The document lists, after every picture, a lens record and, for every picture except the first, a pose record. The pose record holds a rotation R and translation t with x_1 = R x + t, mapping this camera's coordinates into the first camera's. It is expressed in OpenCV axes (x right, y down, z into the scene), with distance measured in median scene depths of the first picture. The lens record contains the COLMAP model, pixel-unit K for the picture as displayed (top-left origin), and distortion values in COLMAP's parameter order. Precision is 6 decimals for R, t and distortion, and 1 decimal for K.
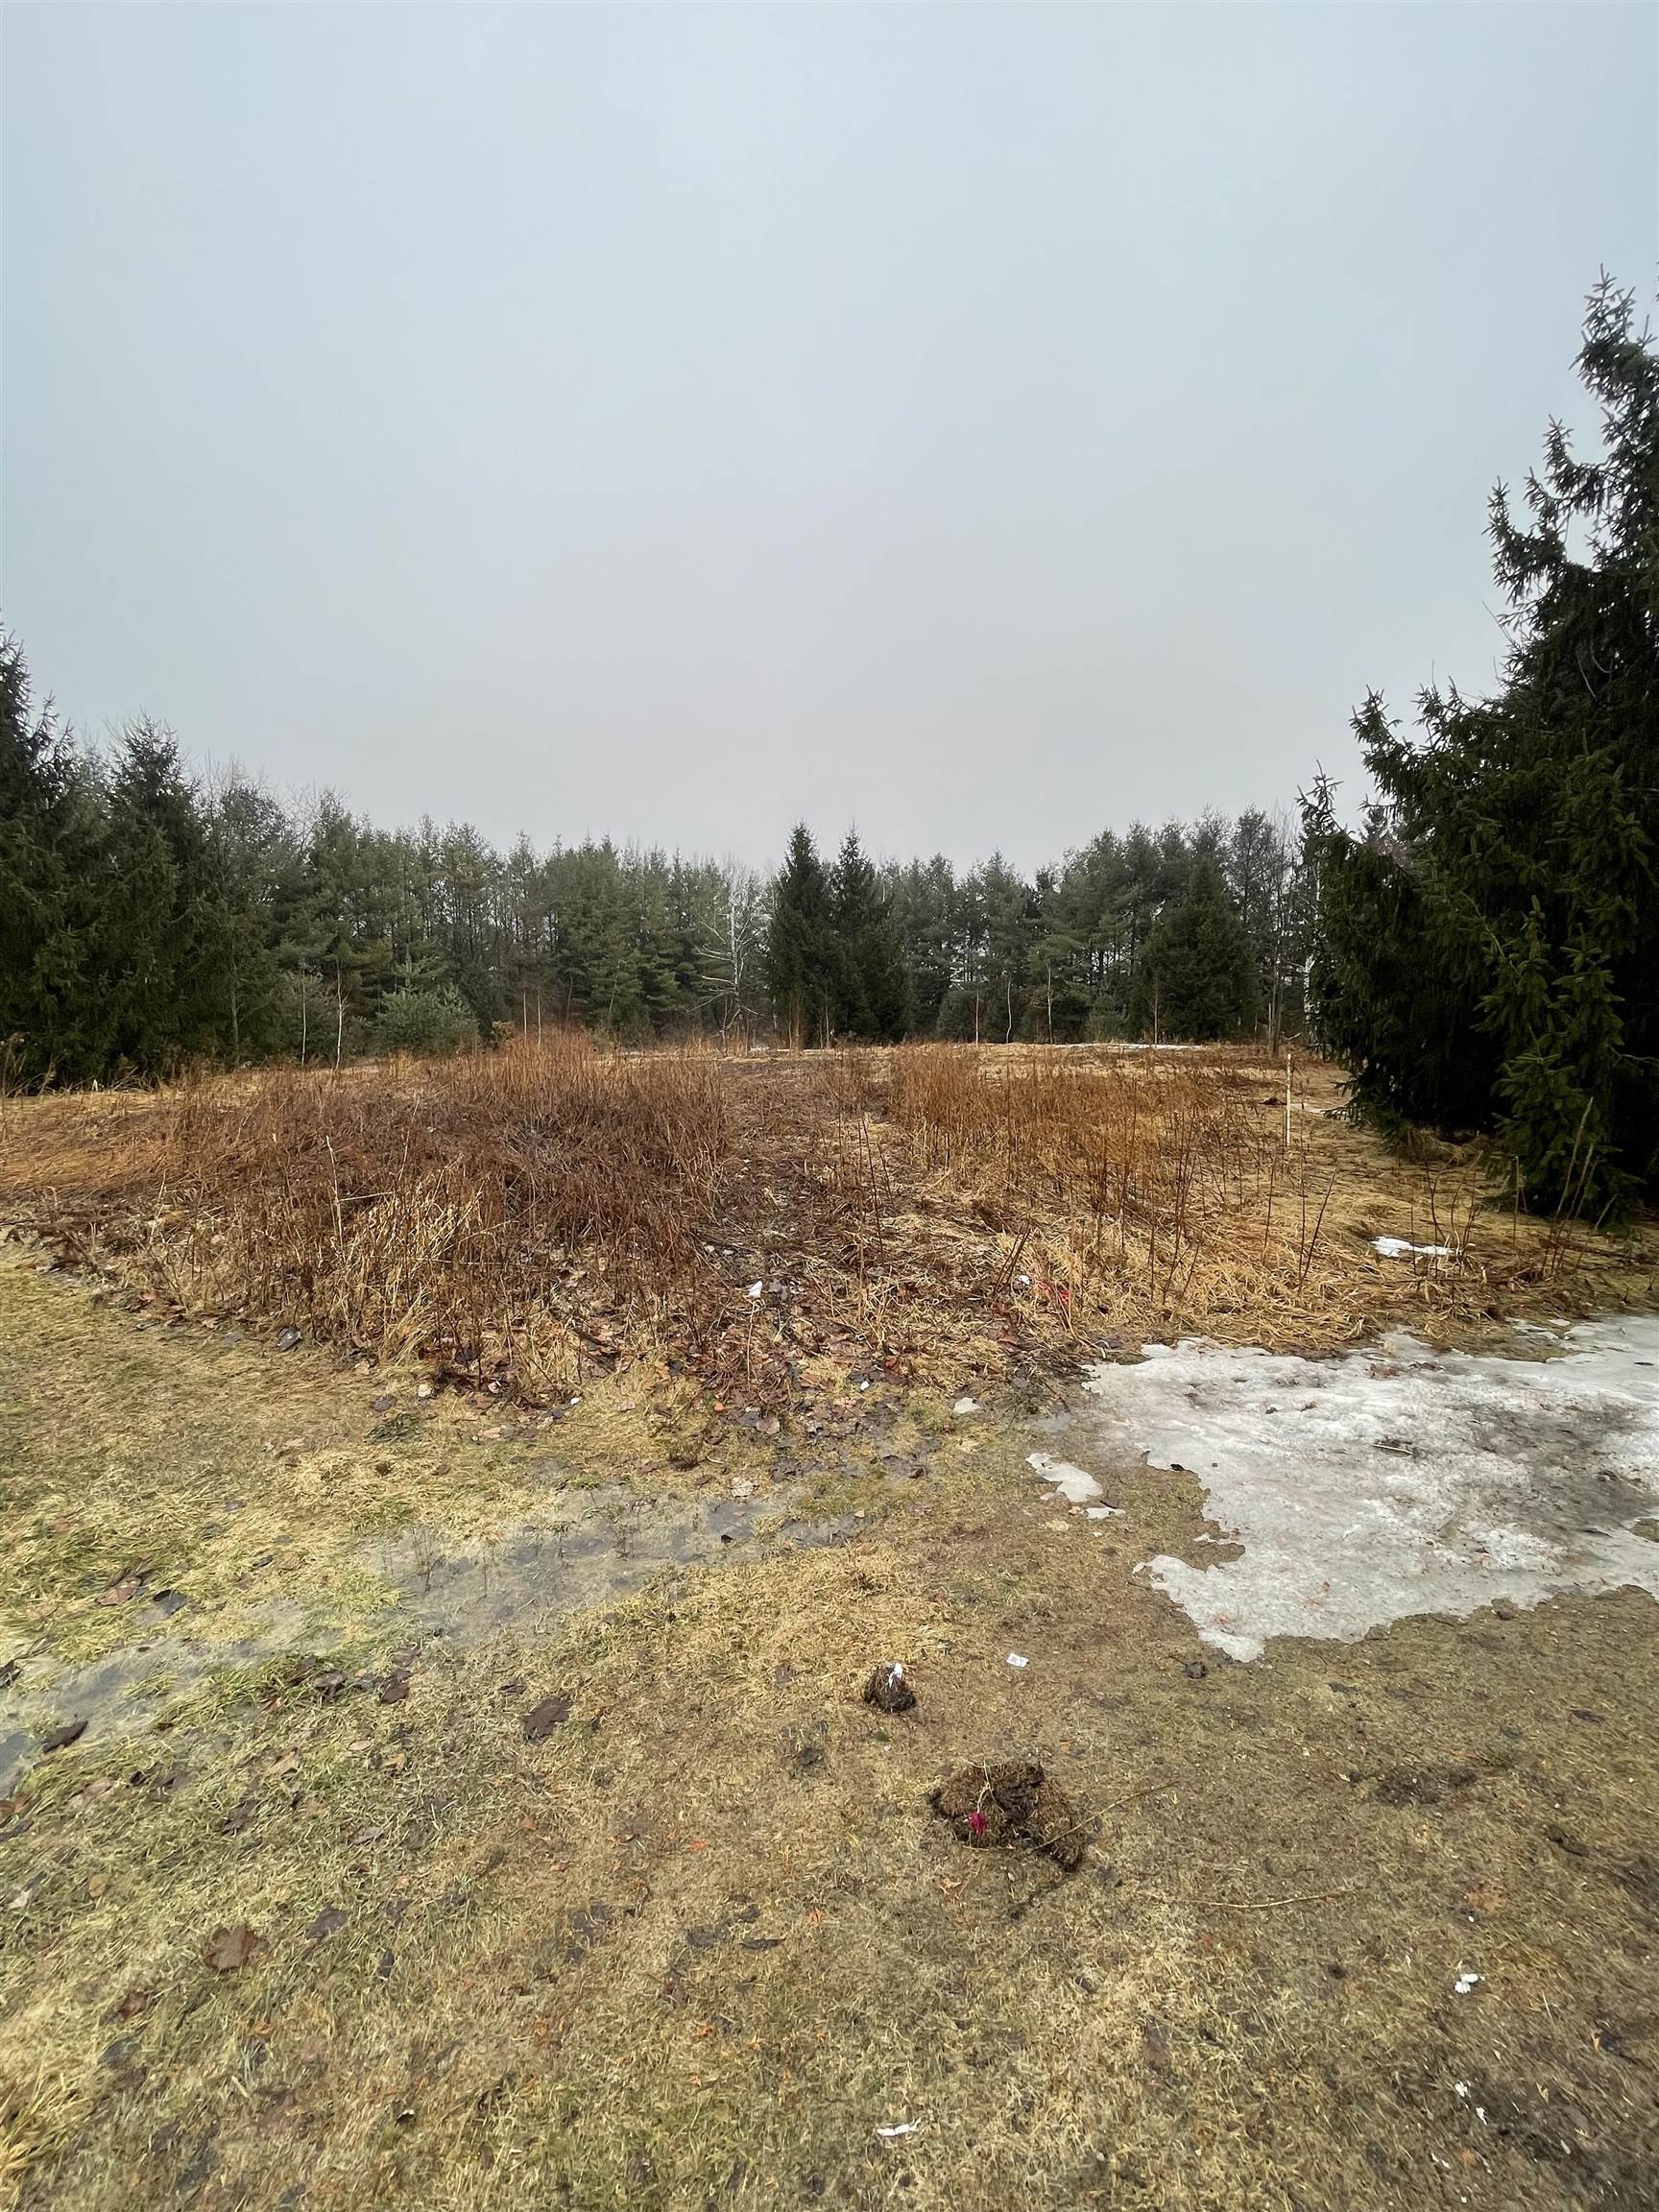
lens RADIAL K [[875.8, 0, 829.1], [0, 875.8, 1106.0], [0, 0, 1]] dist [0.002481, -0.000038]
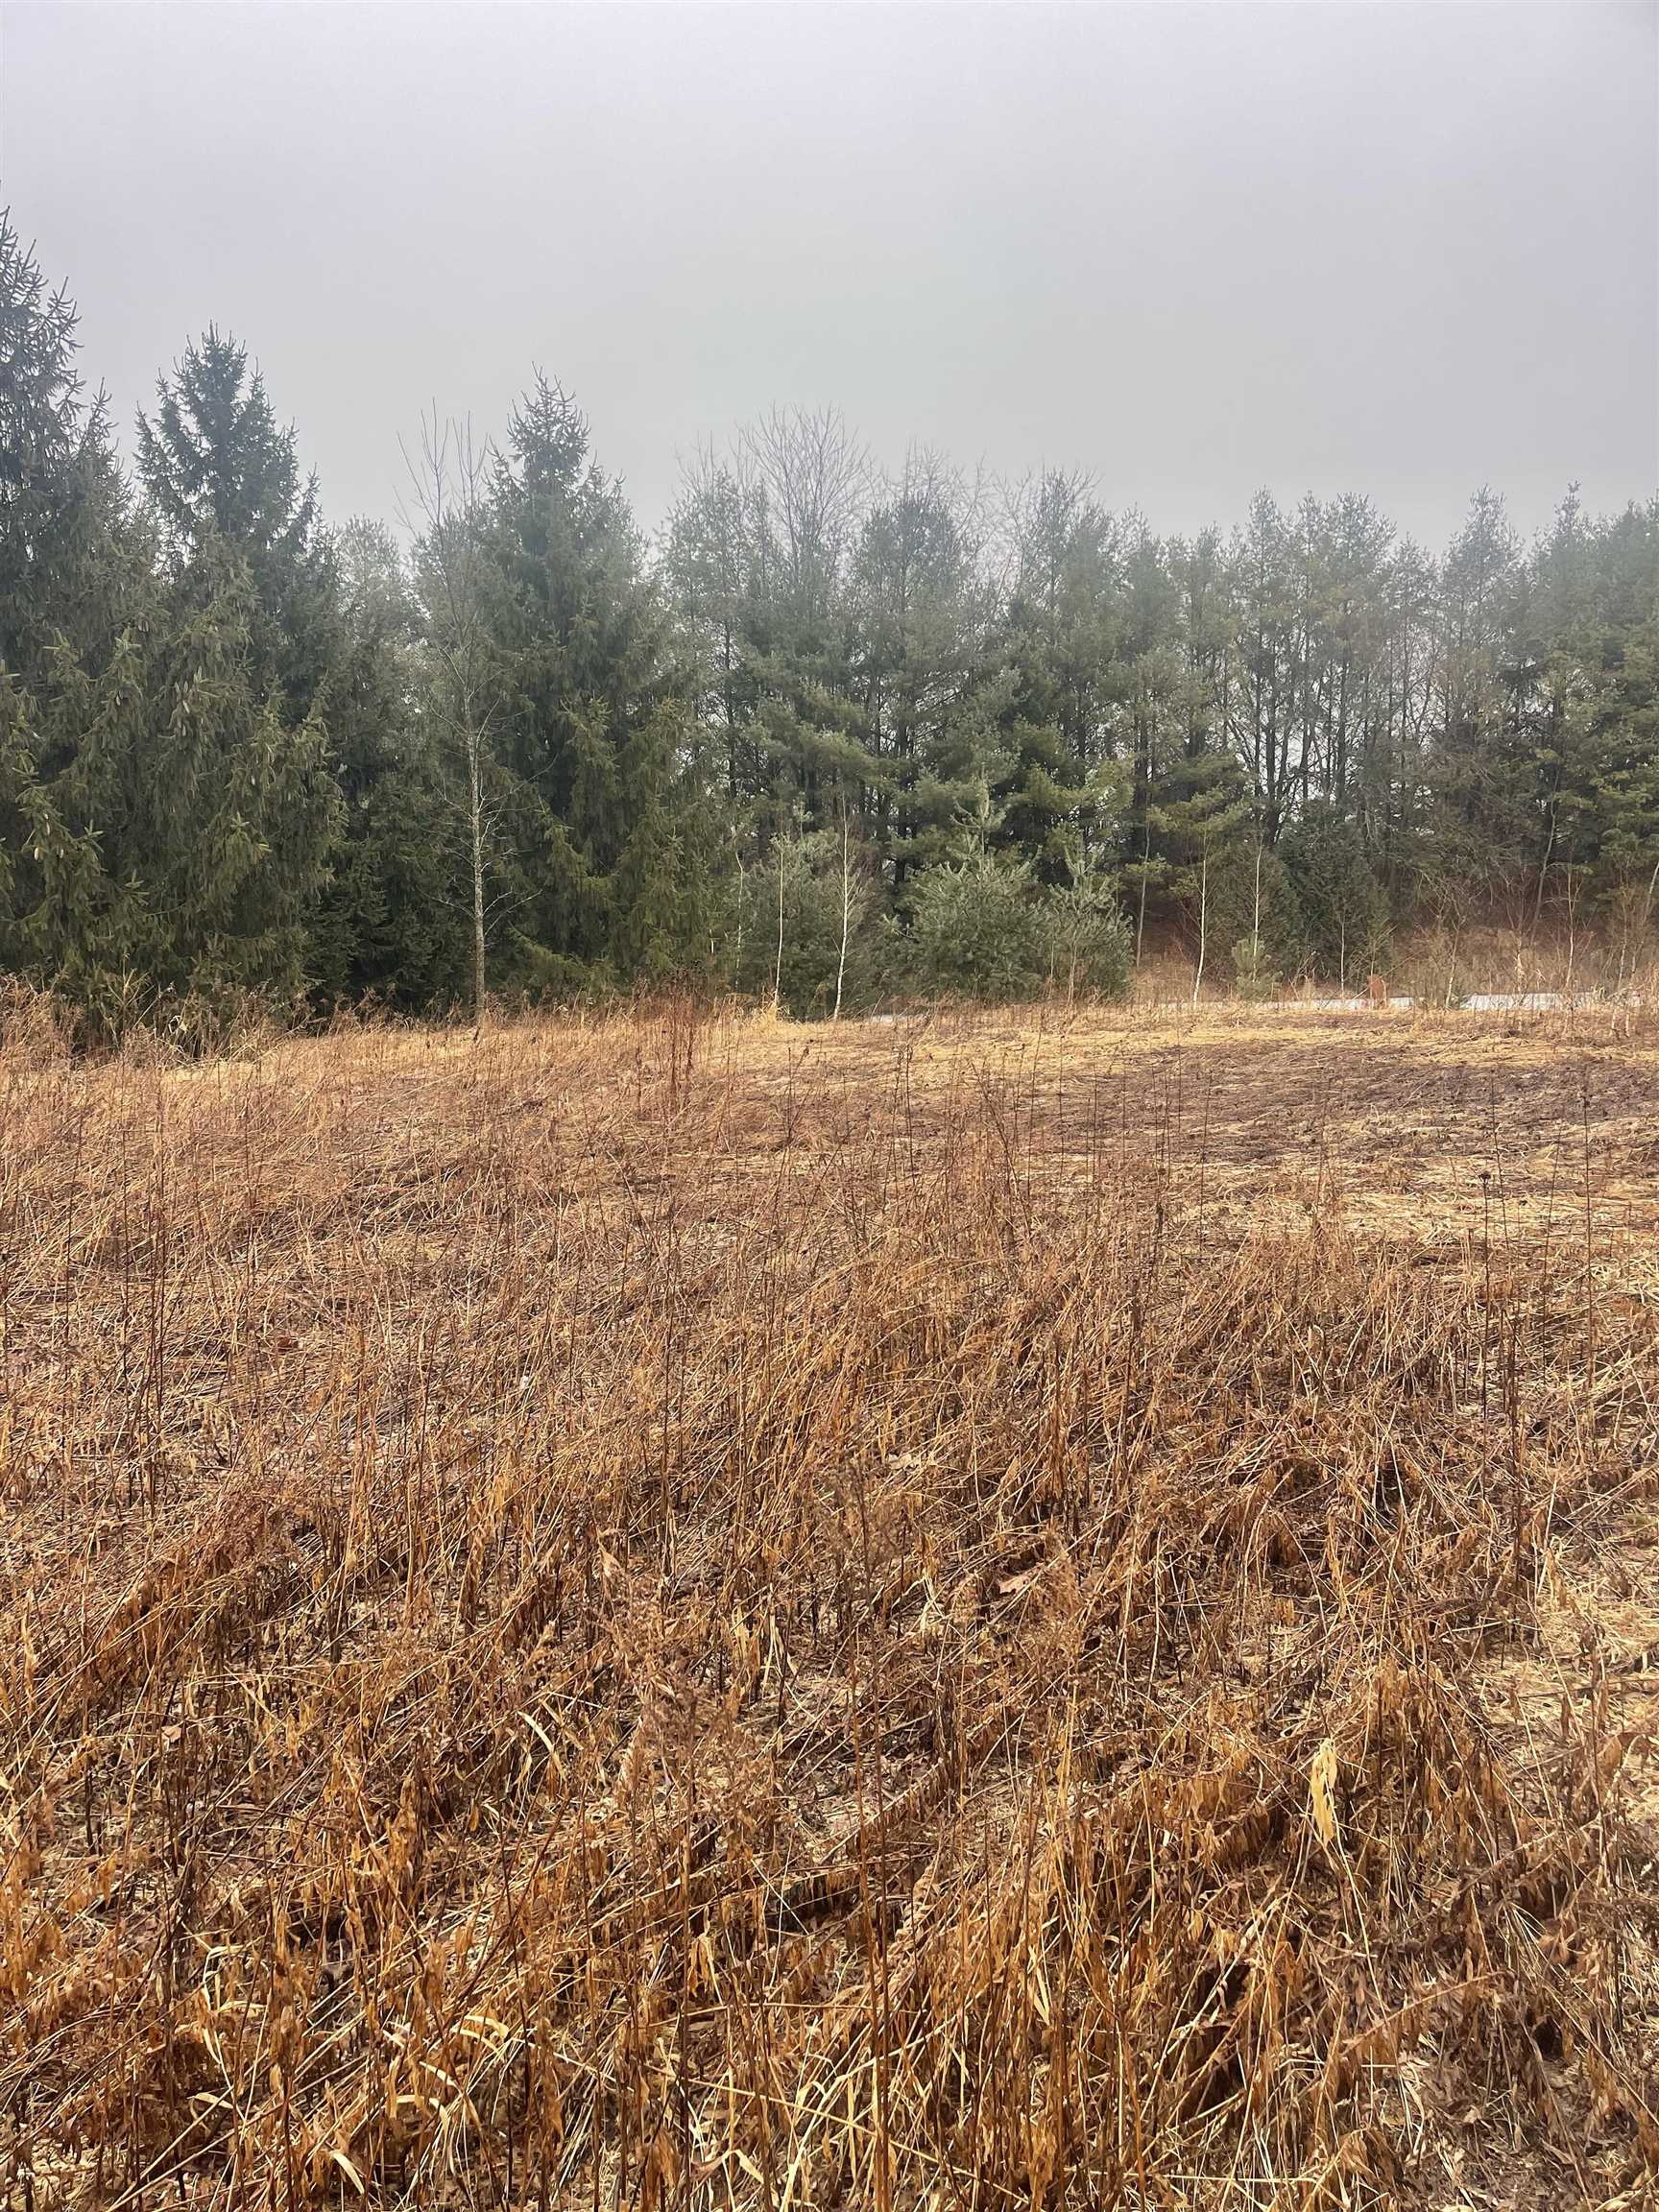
lens RADIAL K [[1657.0, 0, 803.3], [0, 1657.0, 1113.3], [0, 0, 1]] dist [0.068154, -0.092577]
pose [[0.681342, 0.084584, -0.727062, 0.067048], [-0.067401, 0.996331, 0.052747, -0.019146], [0.728855, 0.013066, 0.684543, 0.174086]]
